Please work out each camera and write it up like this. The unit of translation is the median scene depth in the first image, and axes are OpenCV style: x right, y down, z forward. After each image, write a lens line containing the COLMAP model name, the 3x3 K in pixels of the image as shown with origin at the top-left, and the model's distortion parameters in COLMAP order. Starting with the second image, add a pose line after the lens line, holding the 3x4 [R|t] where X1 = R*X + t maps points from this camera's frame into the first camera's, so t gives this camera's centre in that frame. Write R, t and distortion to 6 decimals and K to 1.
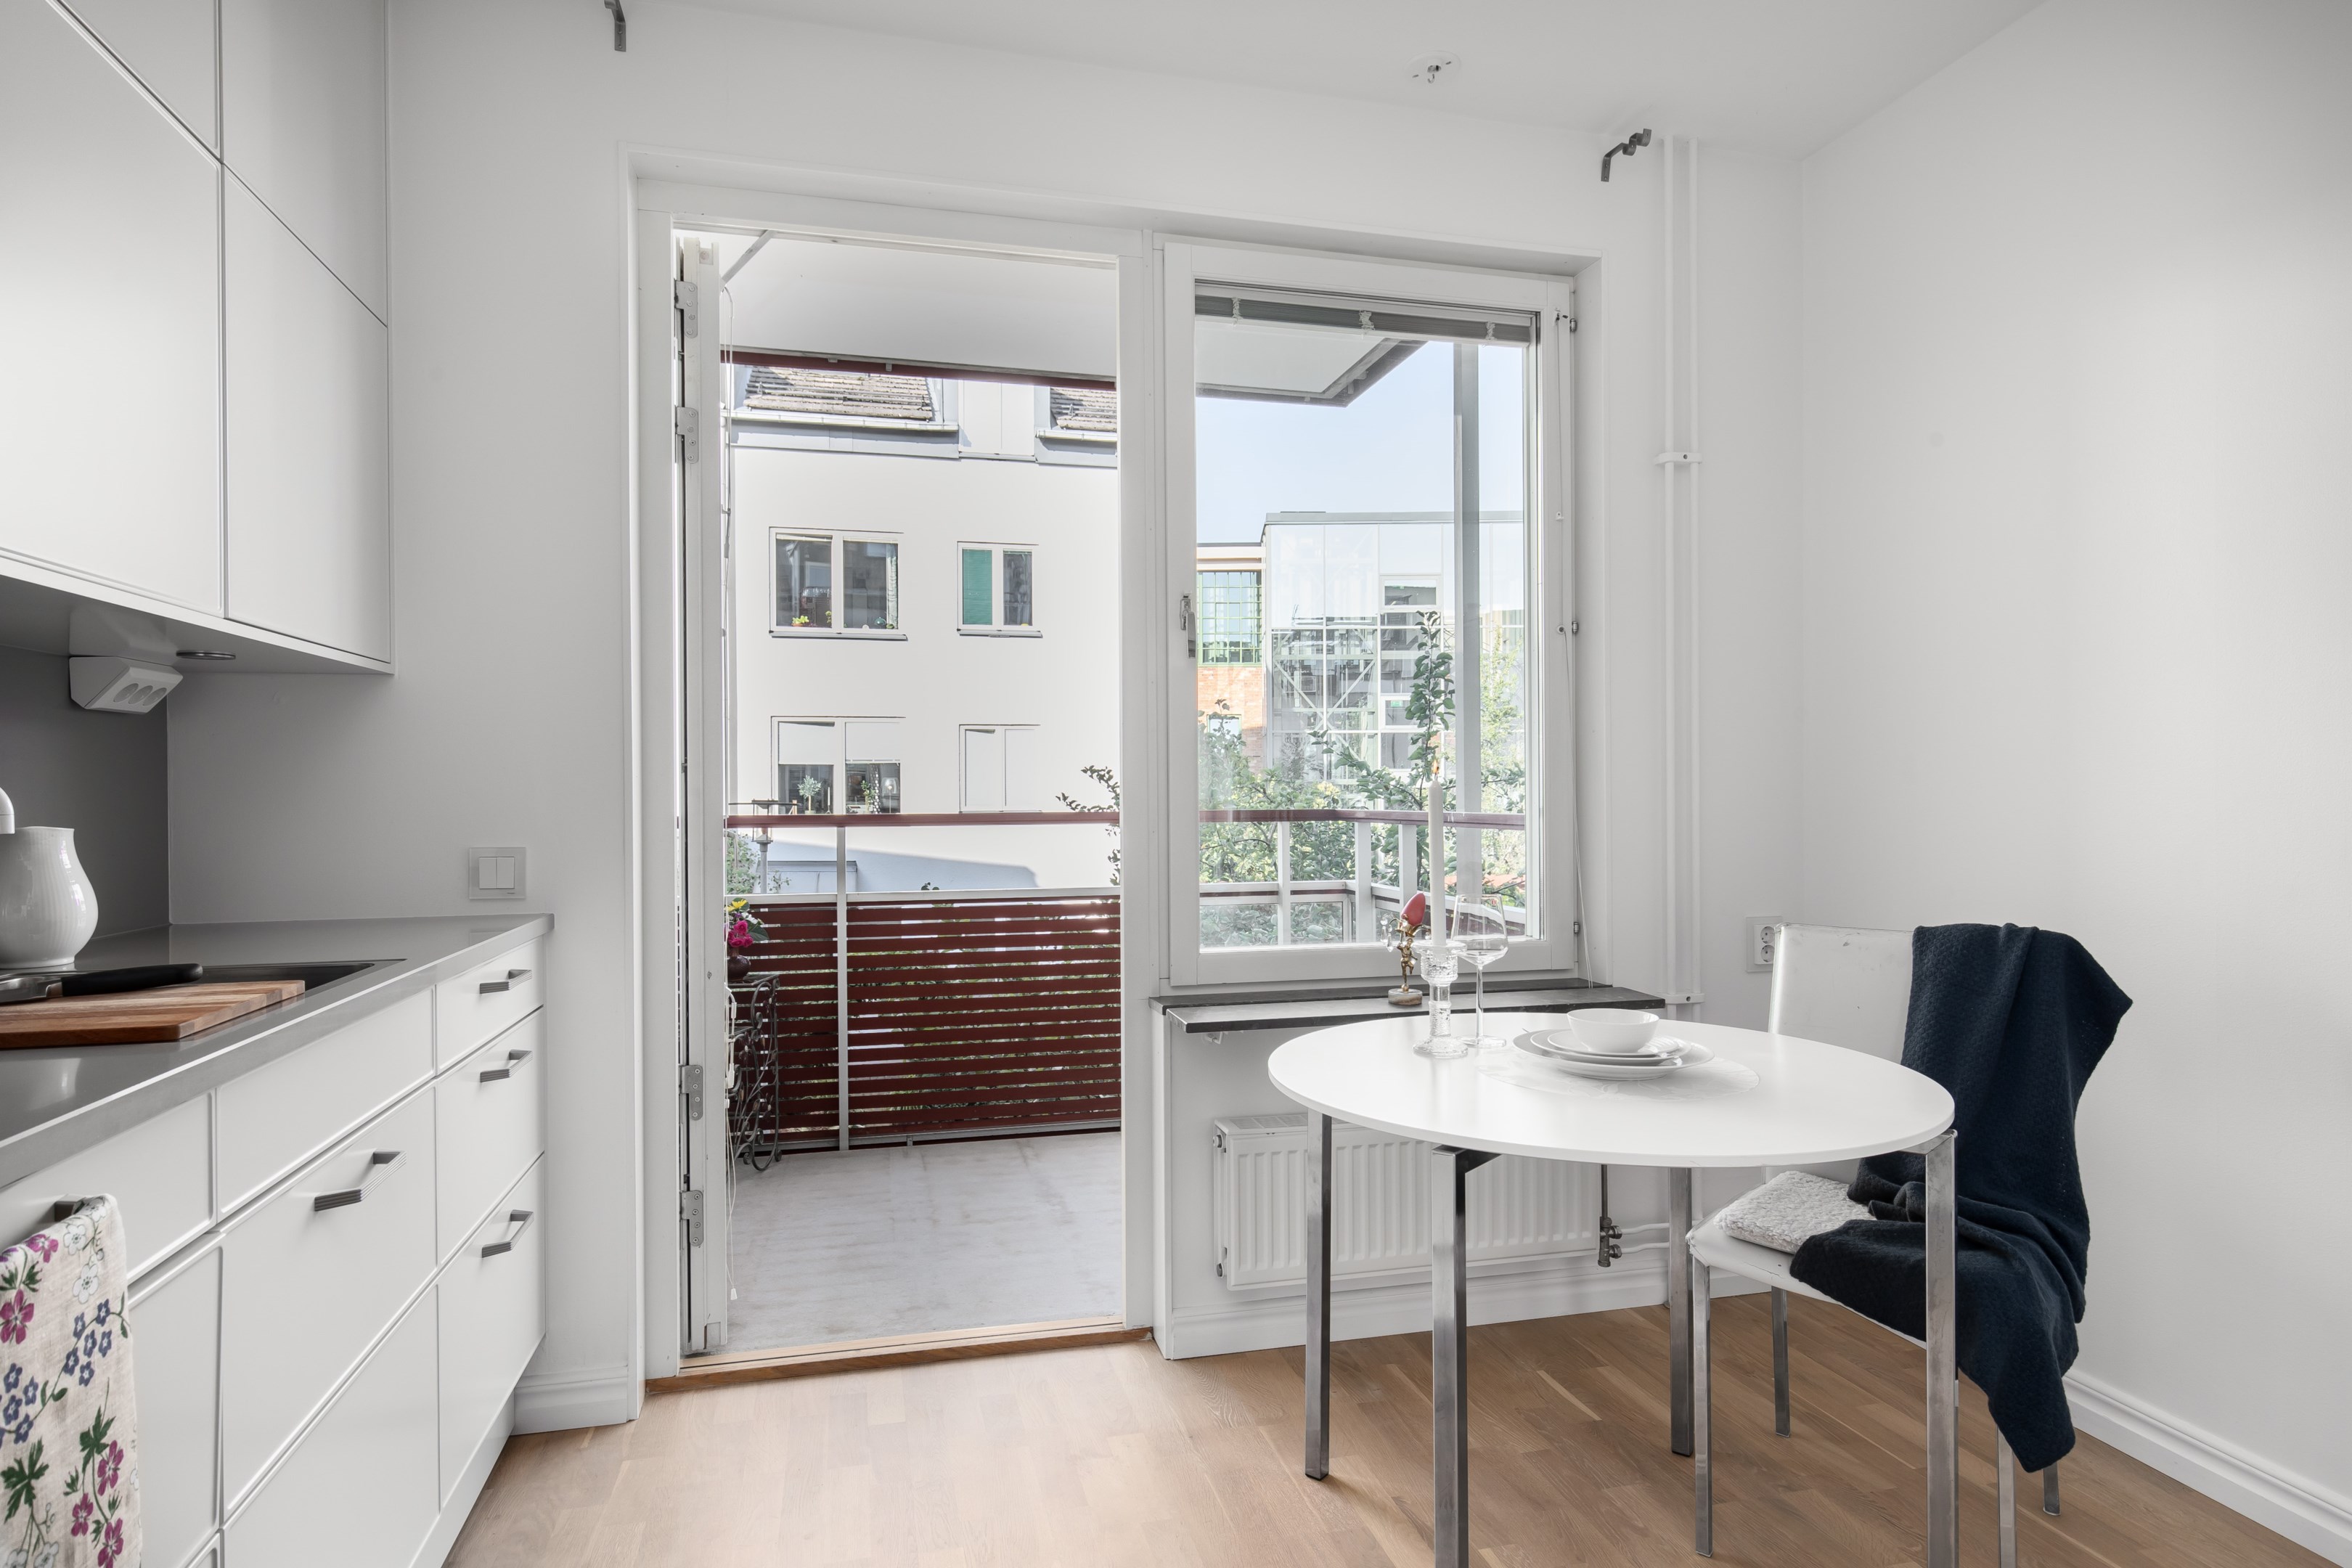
lens RADIAL K [[1293.2, 0, 1183.5], [0, 1293.2, 791.8], [0, 0, 1]] dist [0.003293, -0.000304]
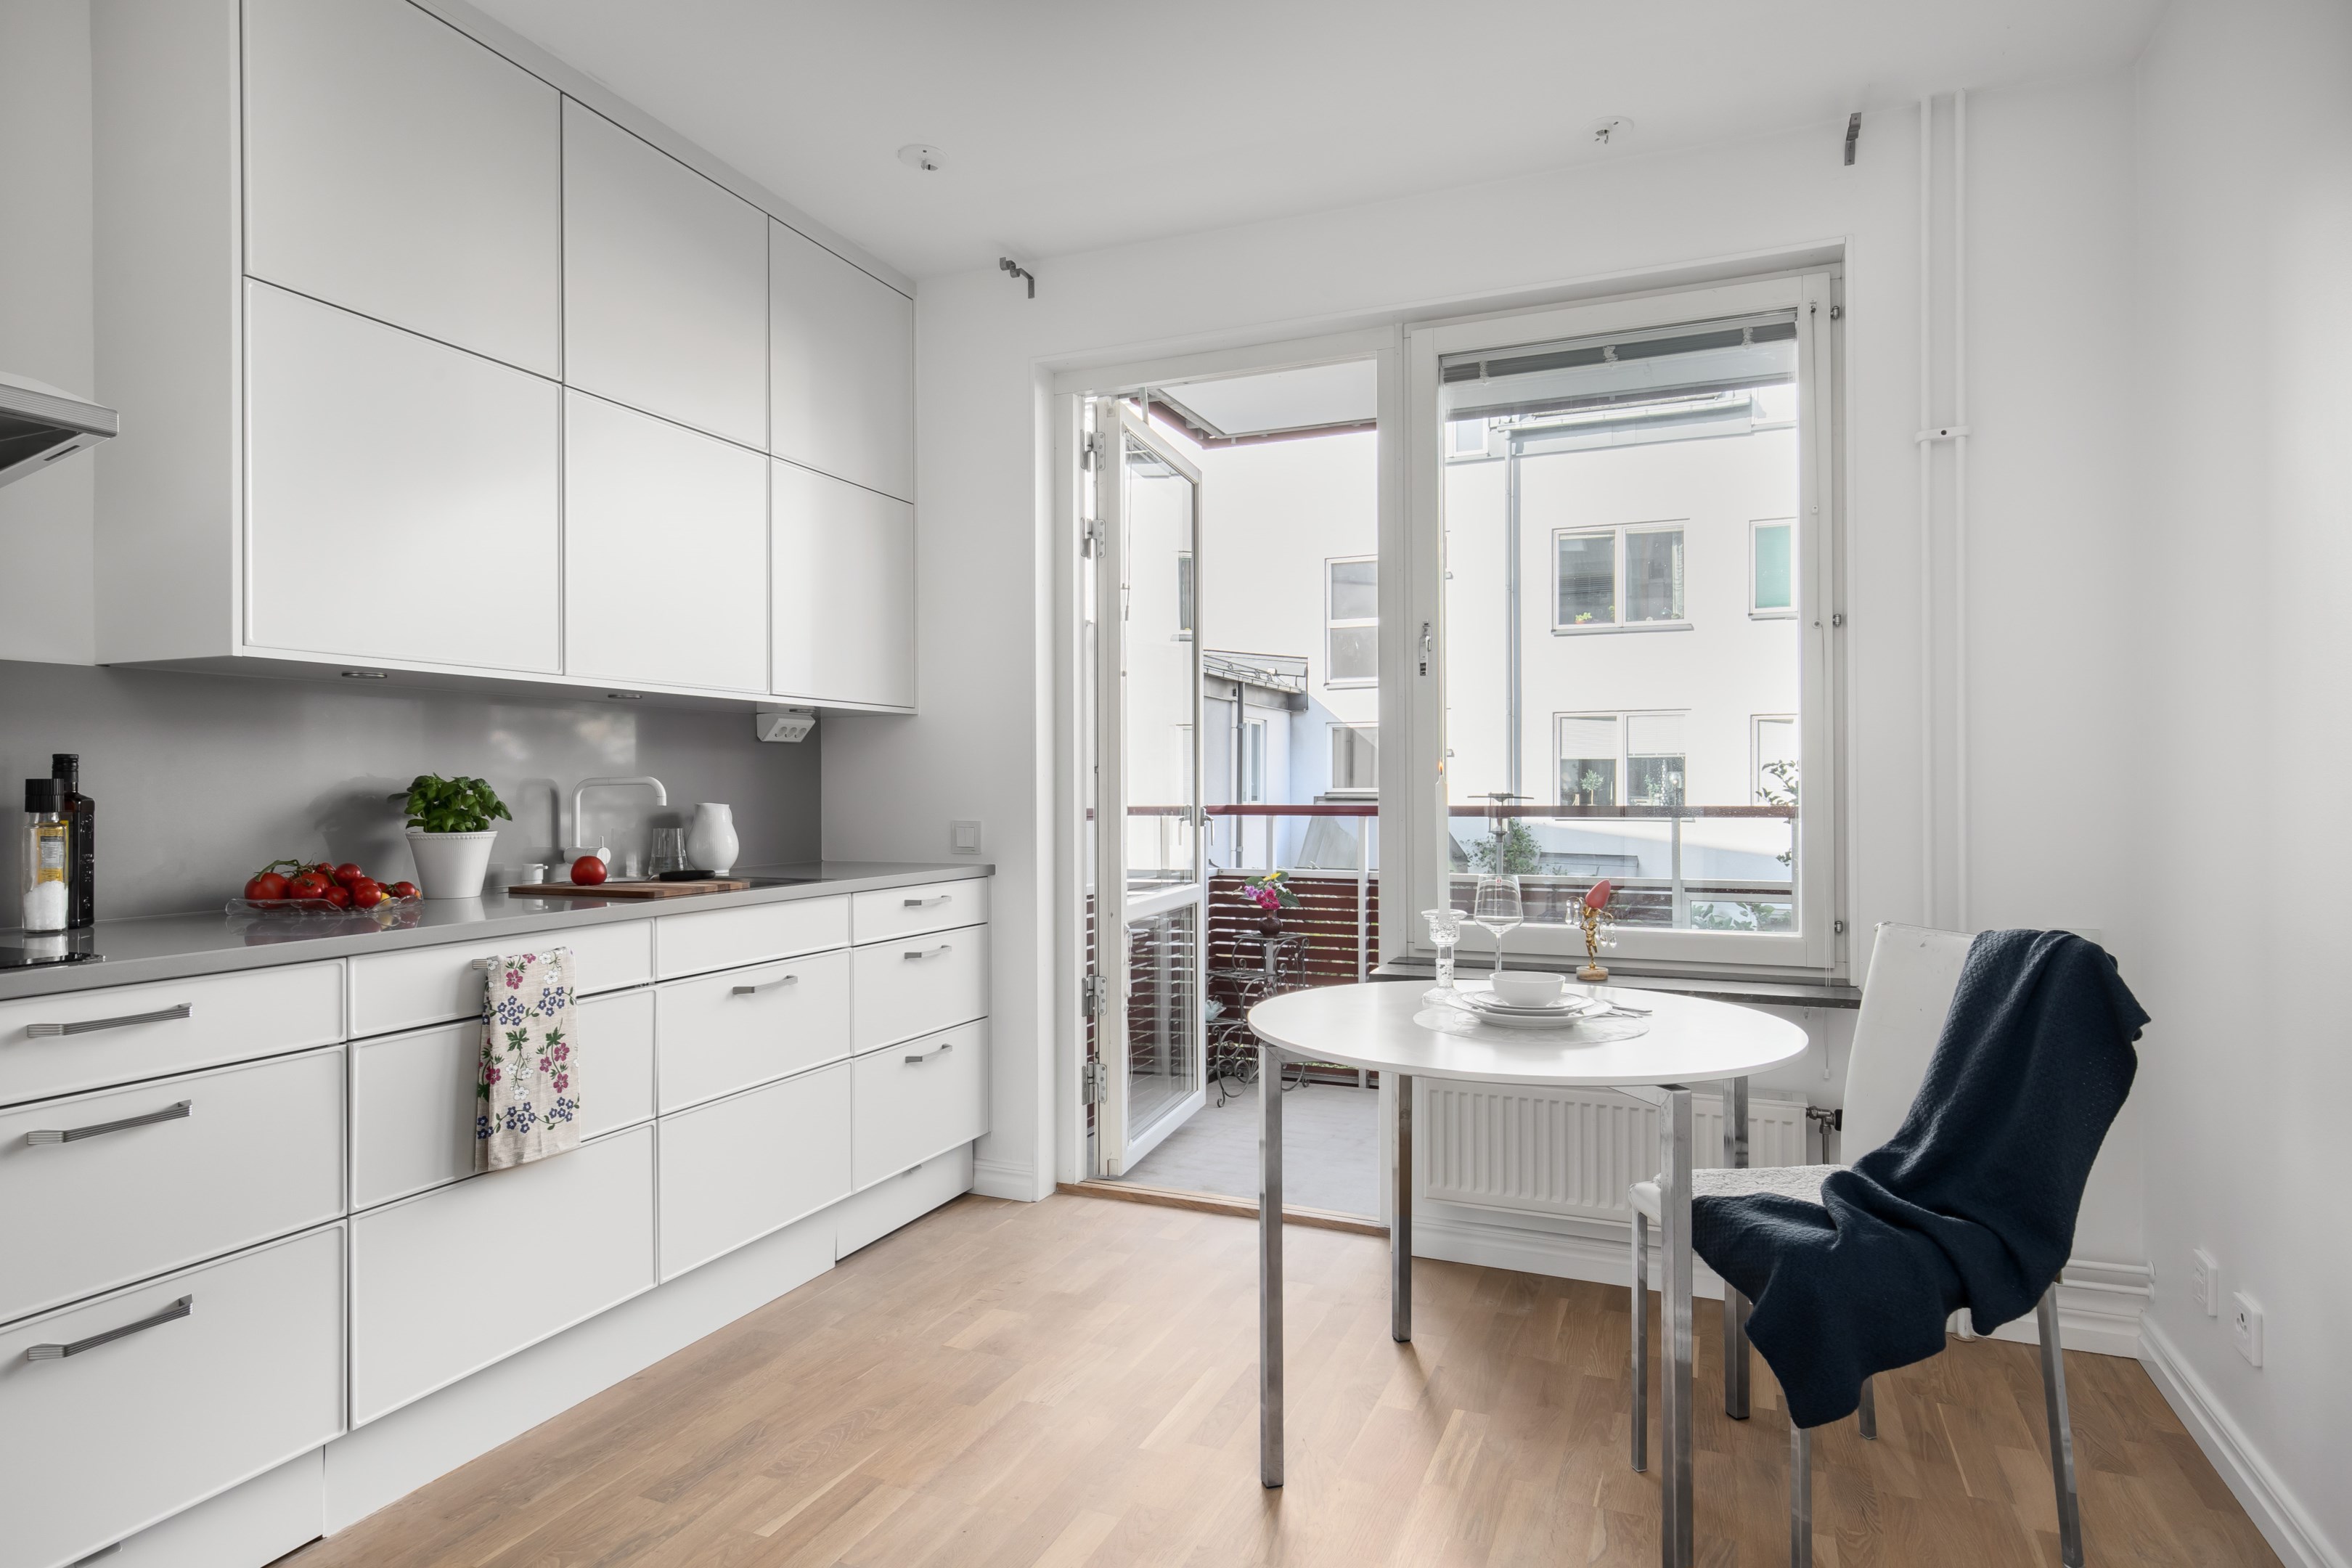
lens RADIAL K [[1308.8, 0, 1176.0], [0, 1308.8, 784.0], [0, 0, 1]] dist [0.002673, 0.000304]
pose [[0.795617, 0.001293, -0.605798, 0.074066], [-0.001855, 0.999998, -0.000301, -0.000279], [0.605797, 0.001363, 0.795618, -0.013785]]
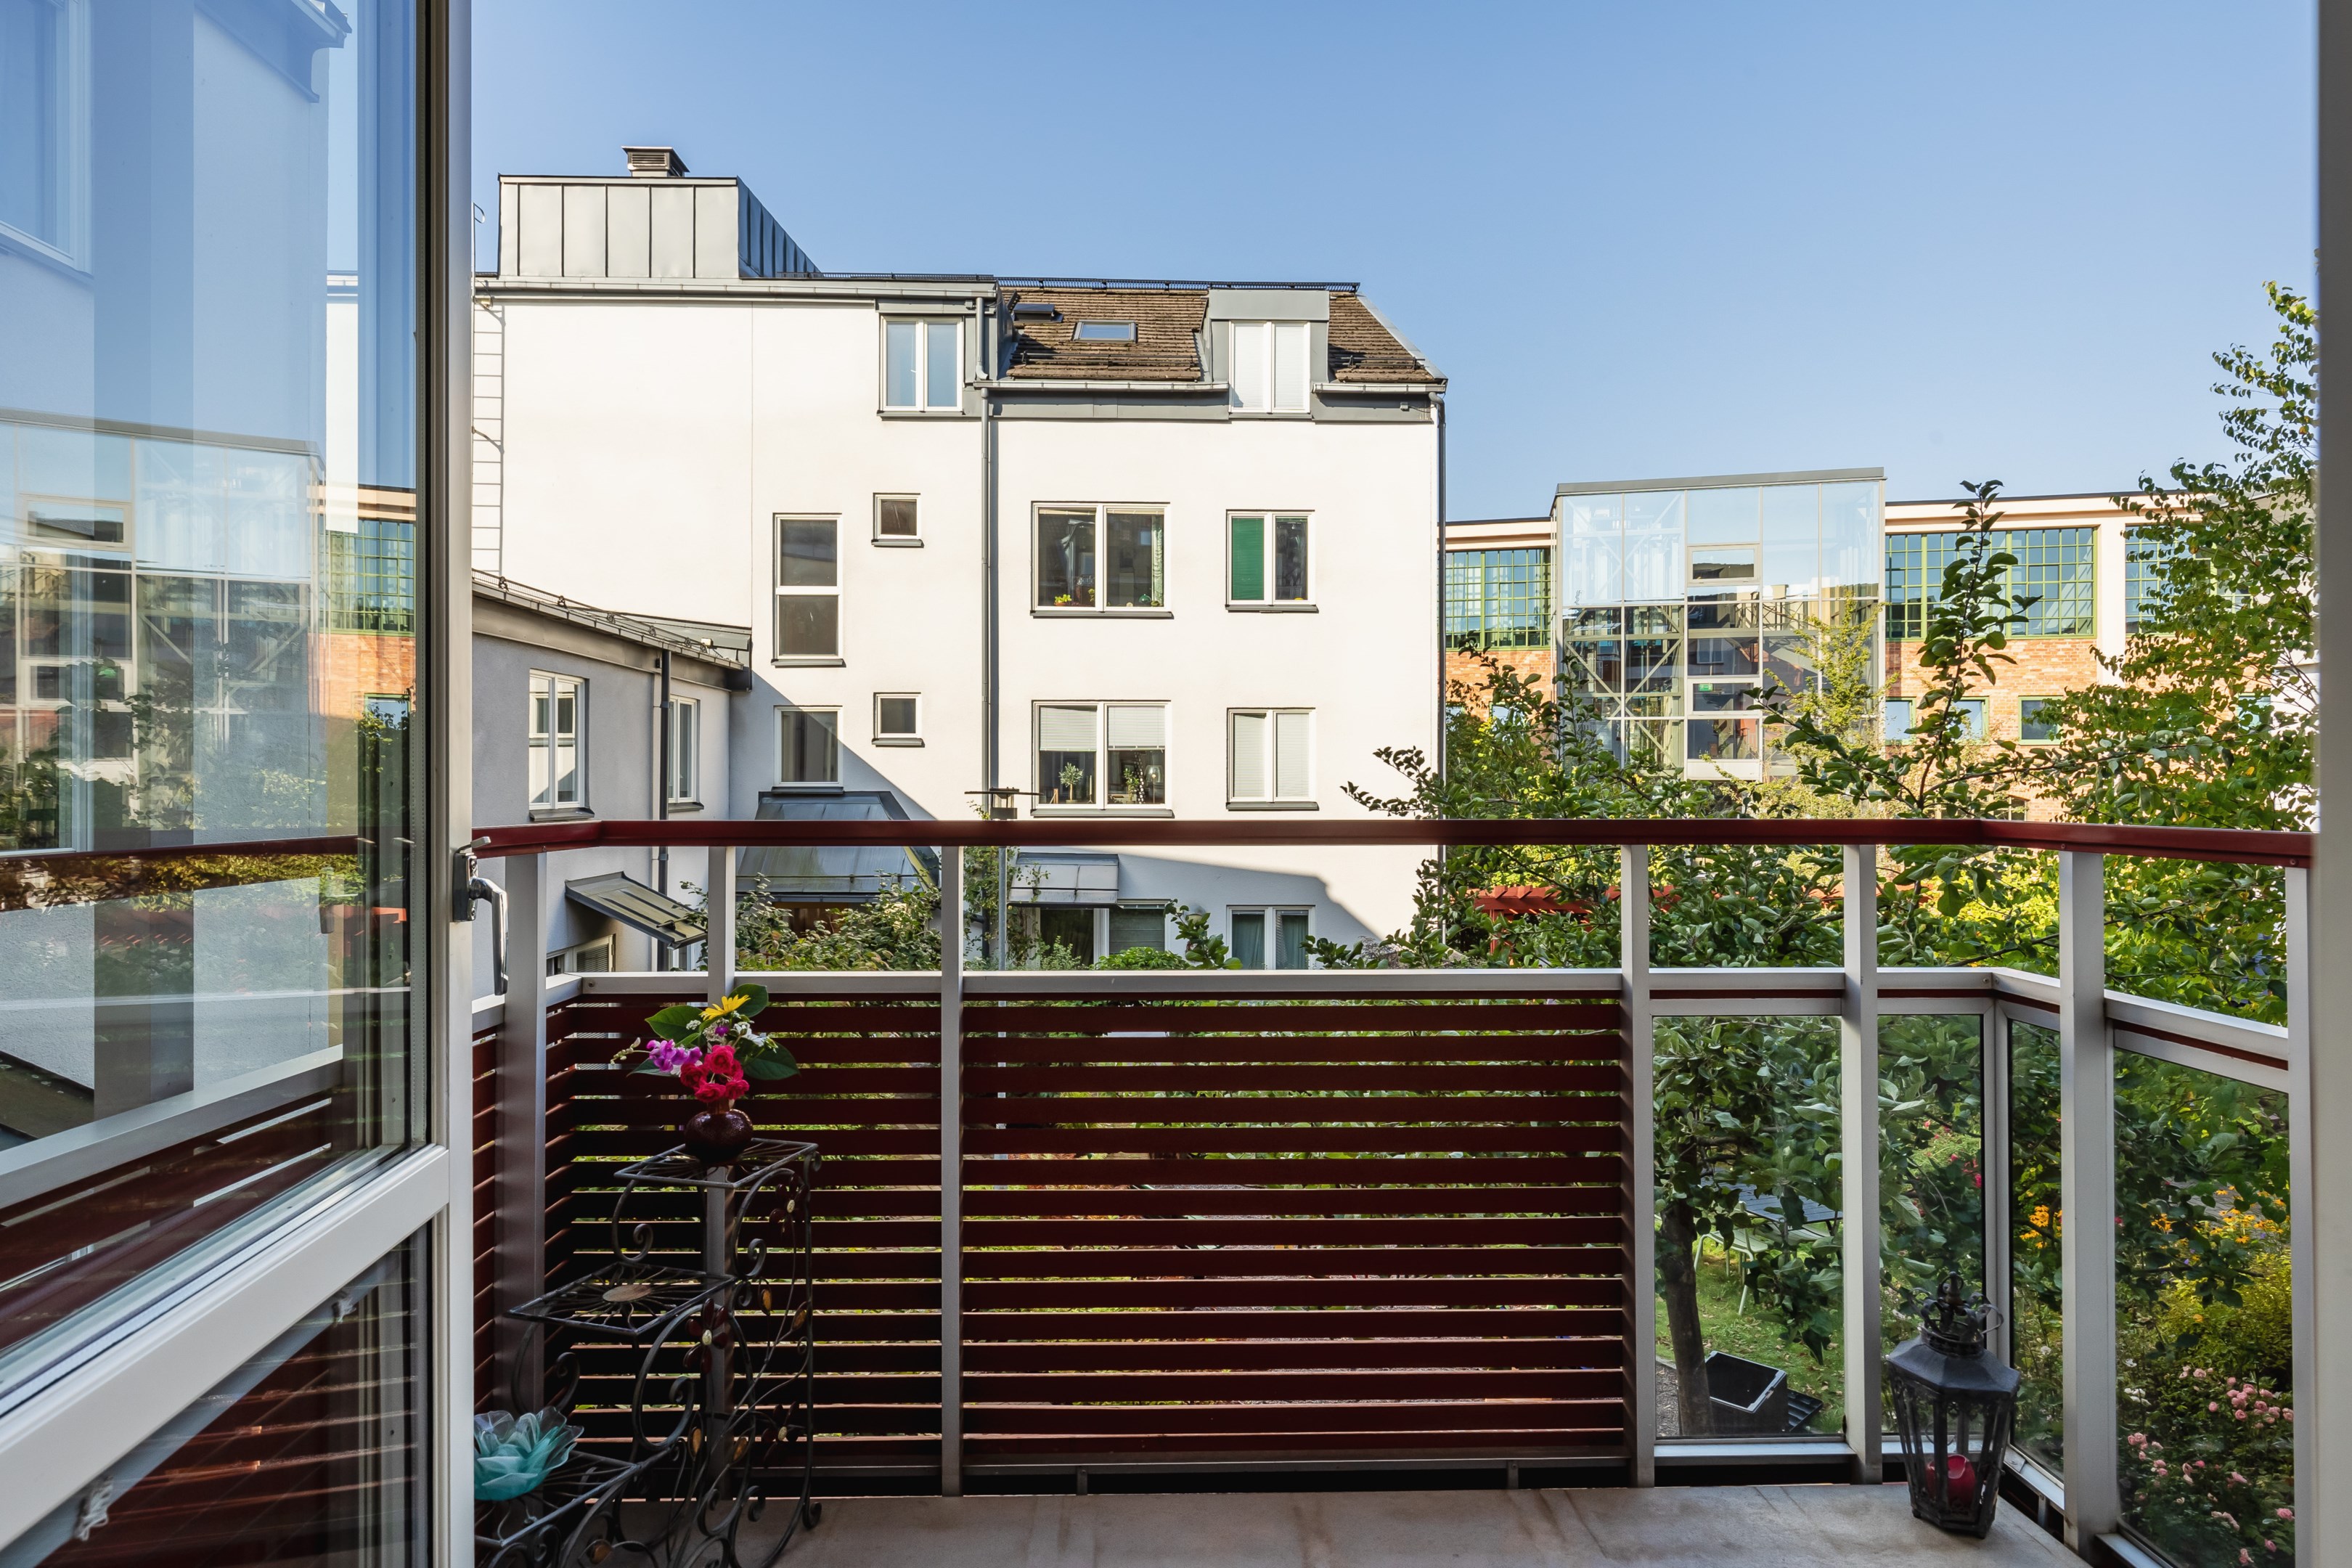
lens RADIAL K [[1255.8, 0, 1172.8], [0, 1255.8, 775.4], [0, 0, 1]] dist [-0.002775, 0.000745]
pose [[0.975970, 0.005305, -0.217839, -0.016735], [-0.006475, 0.999968, -0.004657, 0.000372], [0.217807, 0.005956, 0.975974, 0.122339]]
